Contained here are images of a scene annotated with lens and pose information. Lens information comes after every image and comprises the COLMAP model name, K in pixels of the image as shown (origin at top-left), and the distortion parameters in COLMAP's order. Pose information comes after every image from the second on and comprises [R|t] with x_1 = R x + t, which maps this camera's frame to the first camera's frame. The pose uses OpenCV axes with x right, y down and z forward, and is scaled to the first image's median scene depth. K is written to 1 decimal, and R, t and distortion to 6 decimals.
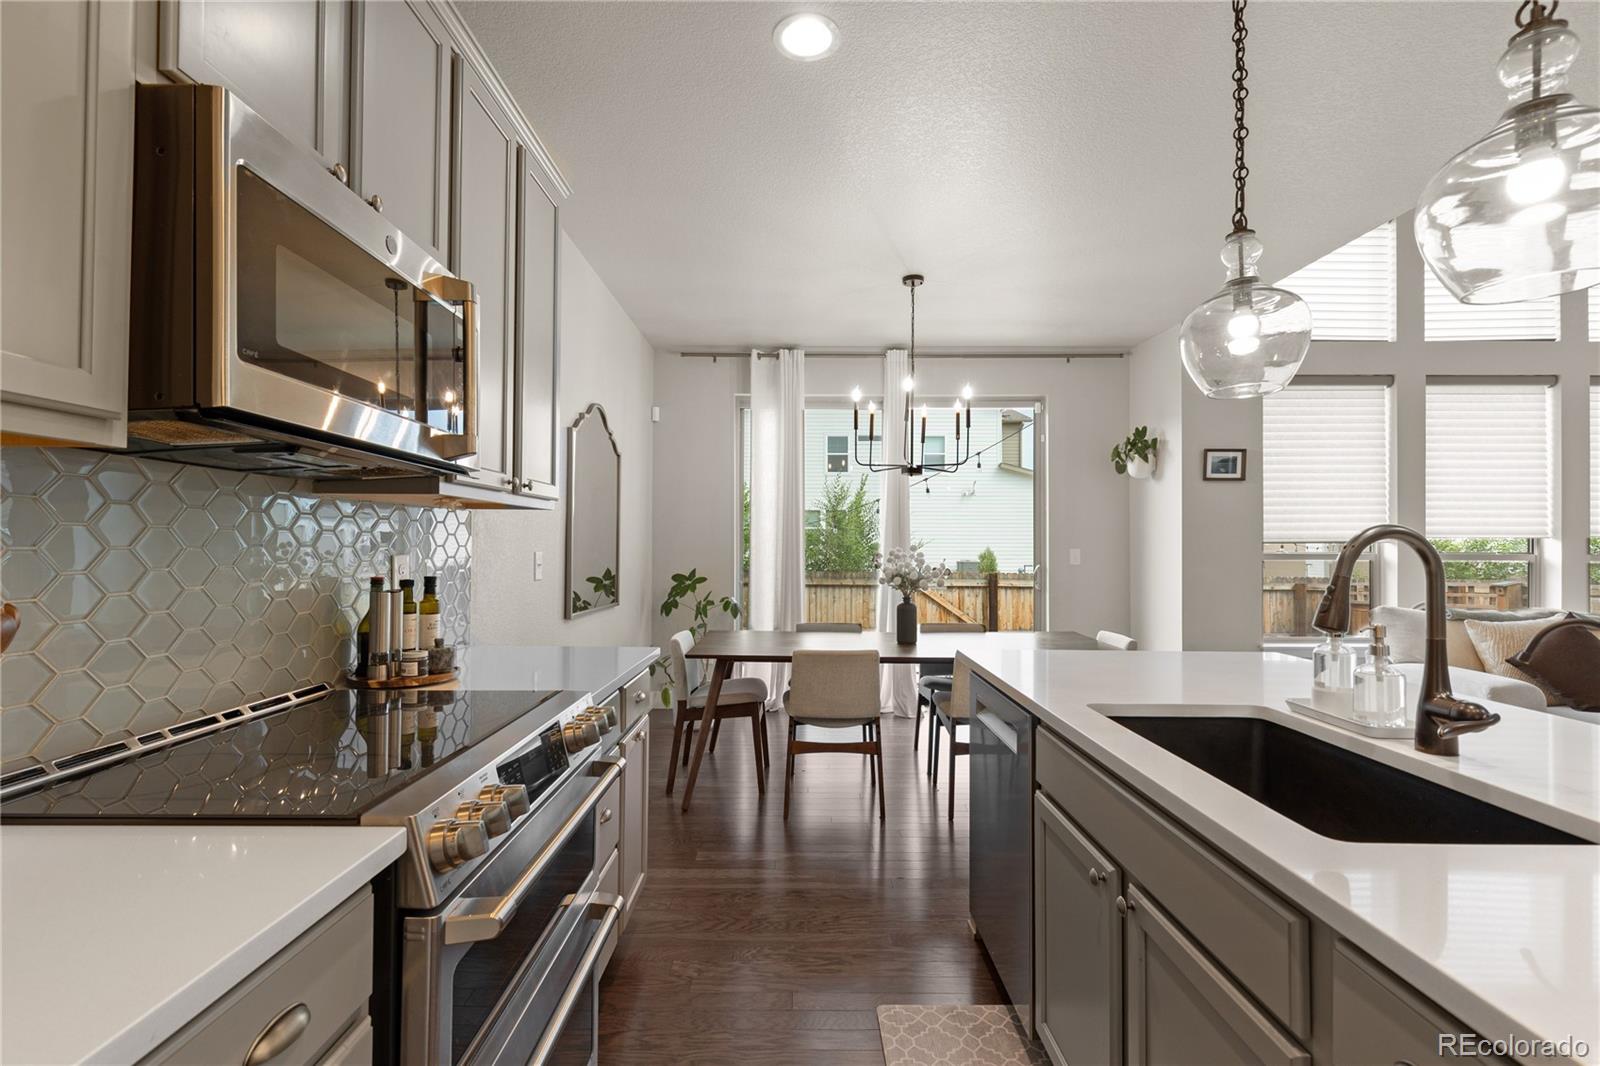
lens RADIAL K [[721.2, 0, 795.1], [0, 721.2, 540.2], [0, 0, 1]] dist [0.003987, -0.001313]
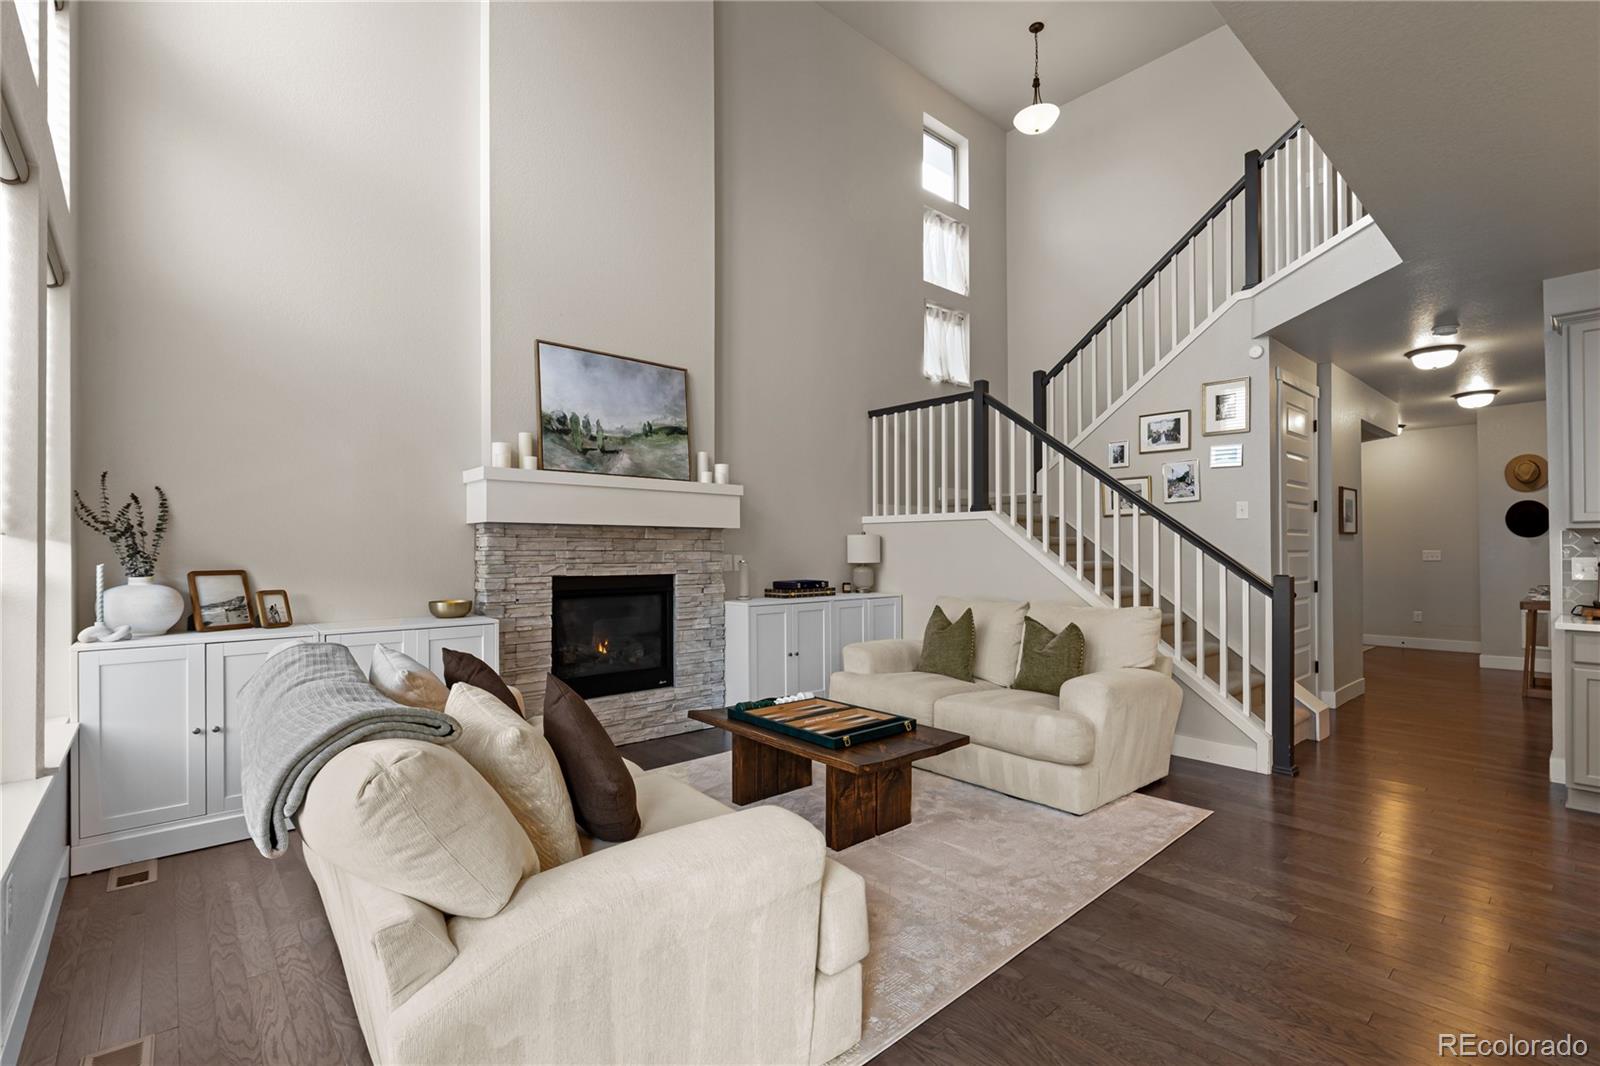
lens RADIAL K [[721.2, 0, 807.5], [0, 721.2, 543.6], [0, 0, 1]] dist [0.003987, -0.001313]
pose [[-0.663669, 0.005676, 0.748005, 0.414544], [-0.003584, 0.999936, -0.010767, 0.005254], [-0.748018, -0.009826, -0.663606, 0.933706]]
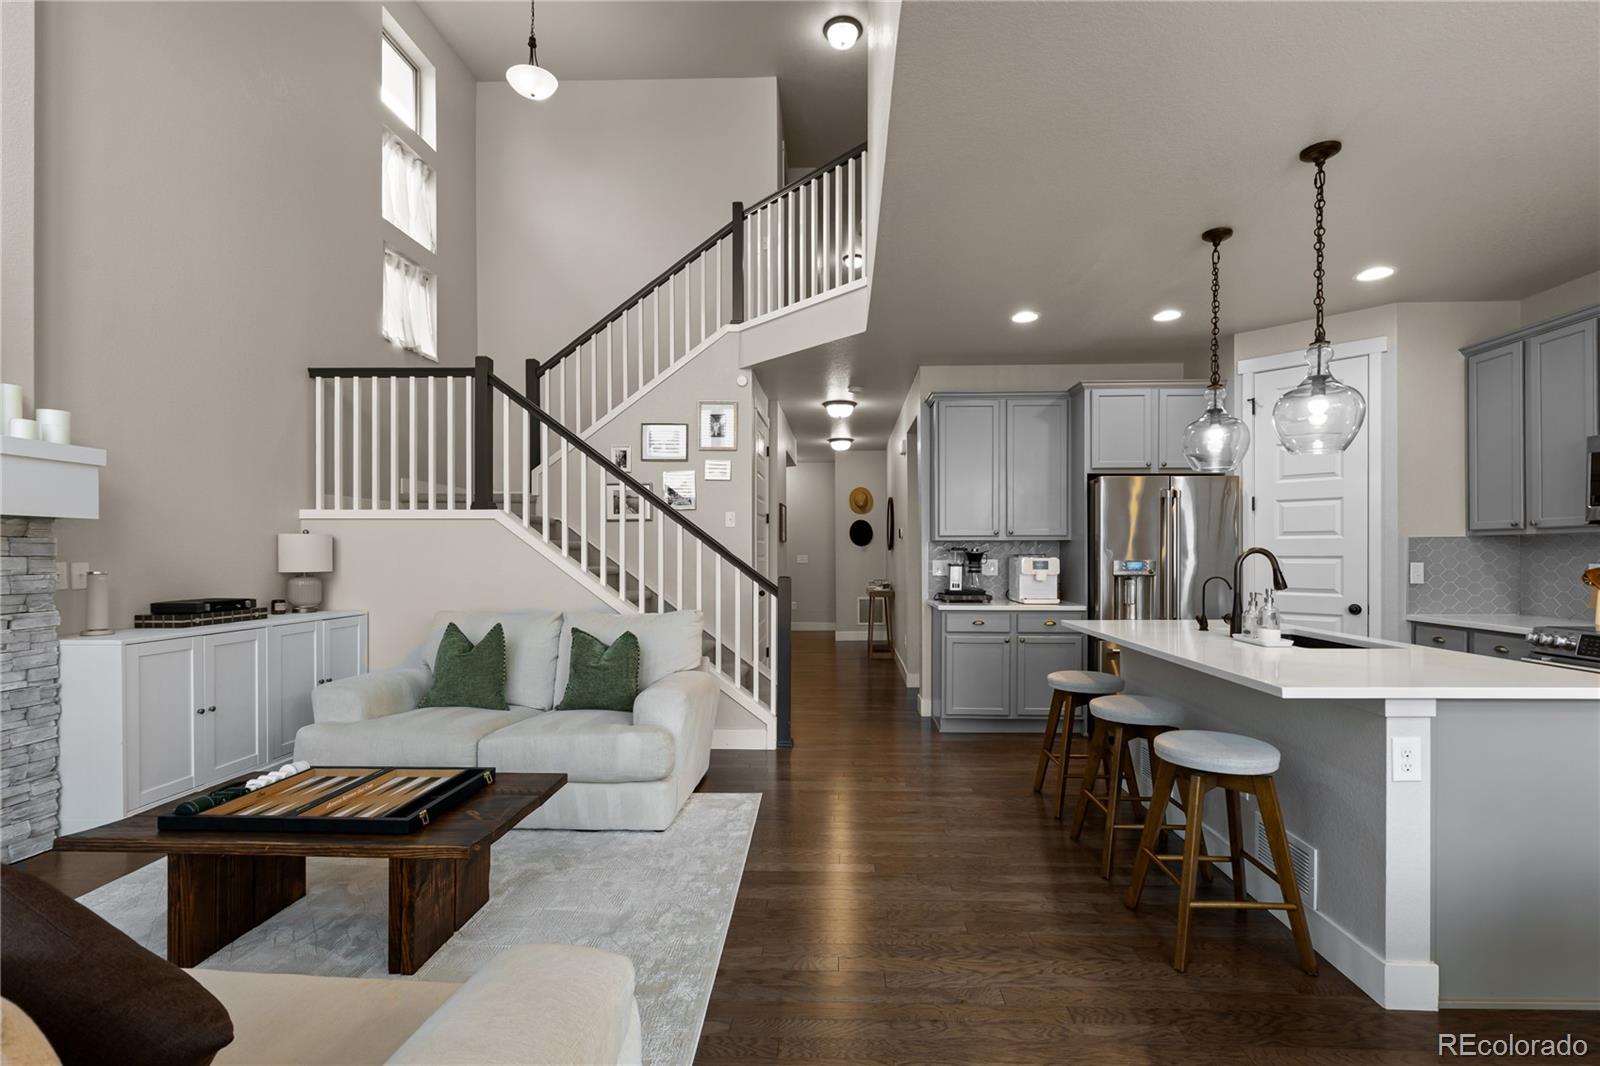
lens RADIAL K [[721.2, 0, 826.5], [0, 721.2, 555.4], [0, 0, 1]] dist [0.003987, -0.001313]
pose [[-0.999593, -0.002099, 0.028452, 0.596892], [-0.002184, 0.999993, -0.002963, 0.004789], [-0.028446, -0.003024, -0.999591, 0.939977]]
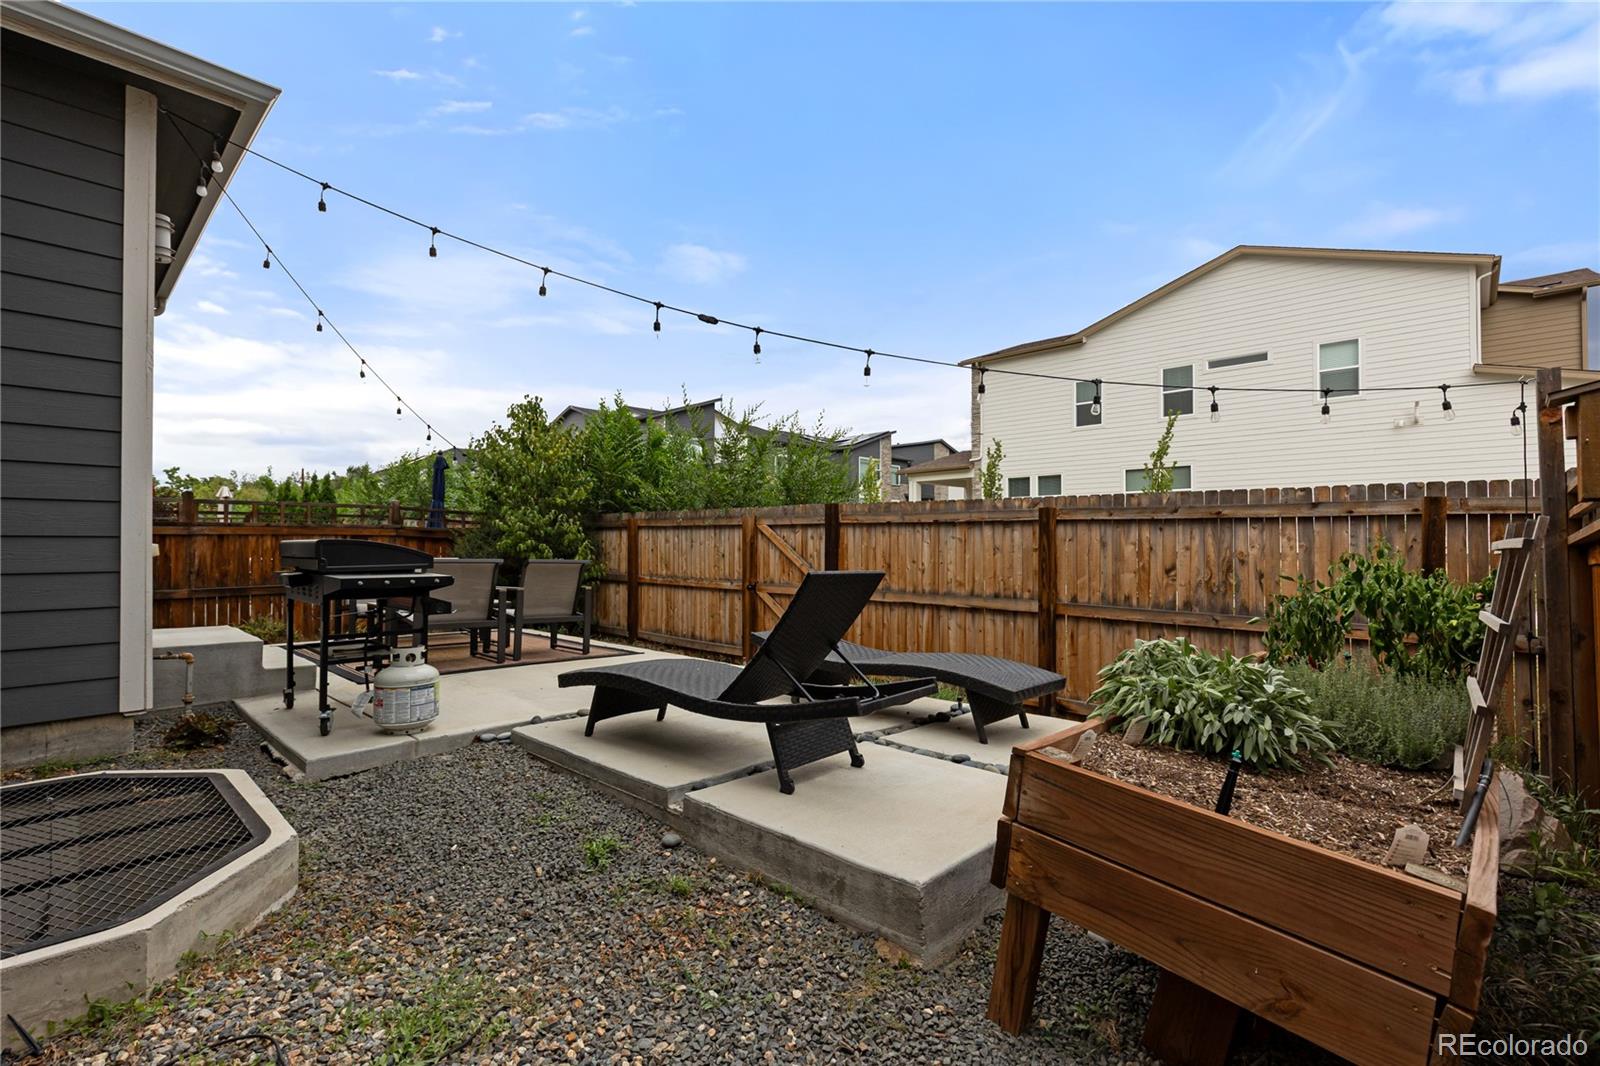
lens RADIAL K [[721.2, 0, 800.4], [0, 721.2, 532.7], [0, 0, 1]] dist [0.003987, -0.001313]
pose [[0.713408, -0.013187, -0.700625, 1.618248], [0.007296, 0.999909, -0.011391, 0.180342], [0.700711, 0.003014, 0.713439, 1.107494]]
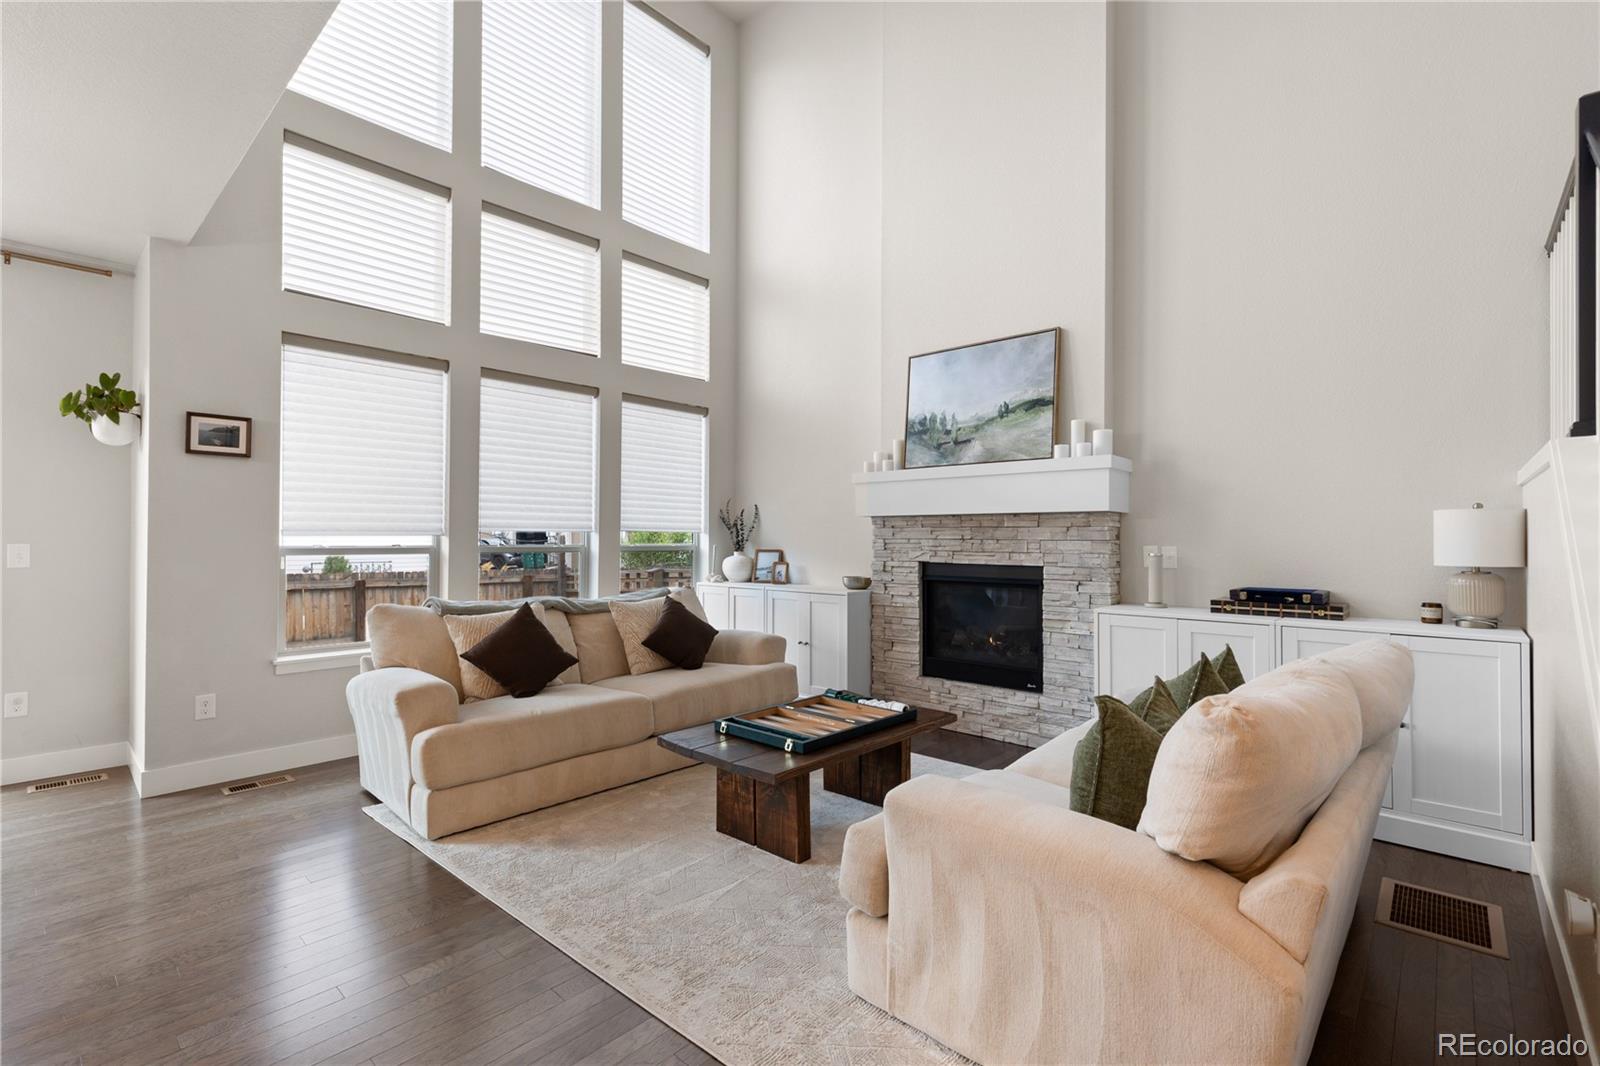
lens RADIAL K [[721.2, 0, 800.8], [0, 721.2, 532.9], [0, 0, 1]] dist [0.003987, -0.001313]
pose [[0.675697, 0.005850, 0.737156, 0.439440], [-0.004714, 0.999982, -0.003615, 0.001045], [-0.737164, -0.001032, 0.675713, 0.007079]]
